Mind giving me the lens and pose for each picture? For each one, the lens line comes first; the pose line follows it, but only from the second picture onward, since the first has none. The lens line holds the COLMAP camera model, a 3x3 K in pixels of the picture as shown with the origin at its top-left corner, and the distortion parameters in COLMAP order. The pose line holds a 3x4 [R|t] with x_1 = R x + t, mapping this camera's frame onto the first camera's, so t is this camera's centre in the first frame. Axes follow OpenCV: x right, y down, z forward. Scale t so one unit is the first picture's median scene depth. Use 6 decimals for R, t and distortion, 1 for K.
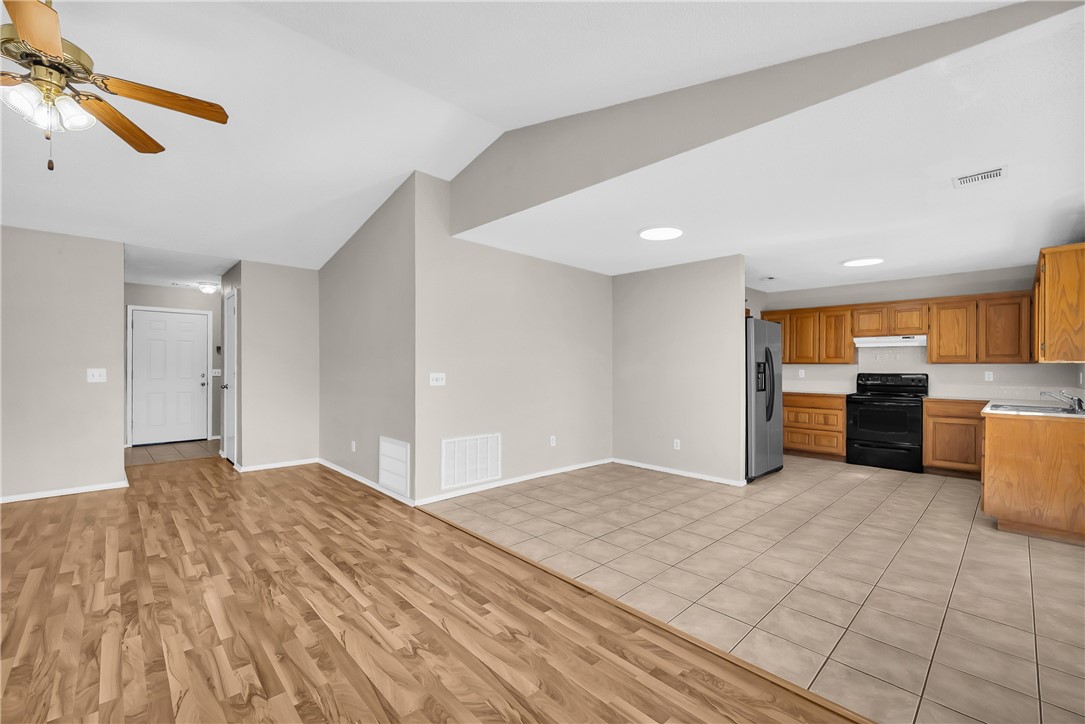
lens RADIAL K [[445.5, 0, 543.4], [0, 445.5, 367.2], [0, 0, 1]] dist [-0.003093, -0.000160]
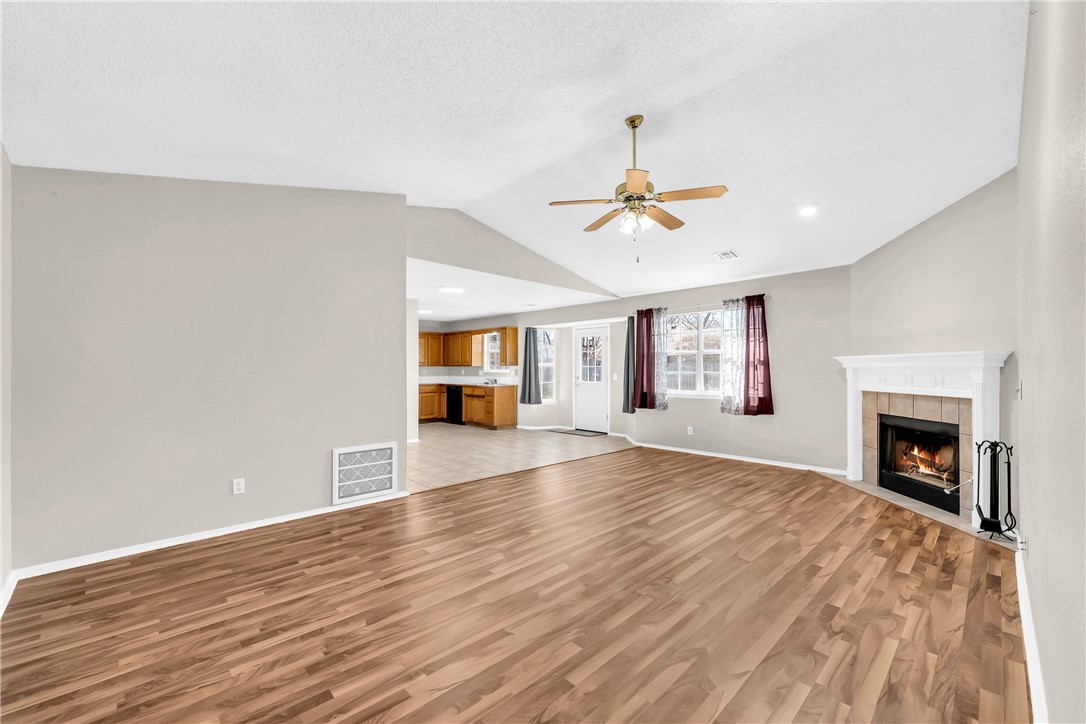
lens RADIAL K [[445.9, 0, 544.1], [0, 445.9, 364.7], [0, 0, 1]] dist [-0.003093, -0.000160]
pose [[-0.015830, 0.004652, 0.999864, -1.354178], [0.000195, 0.999989, -0.004649, -0.005345], [-0.999875, 0.000121, -0.015830, 0.656067]]
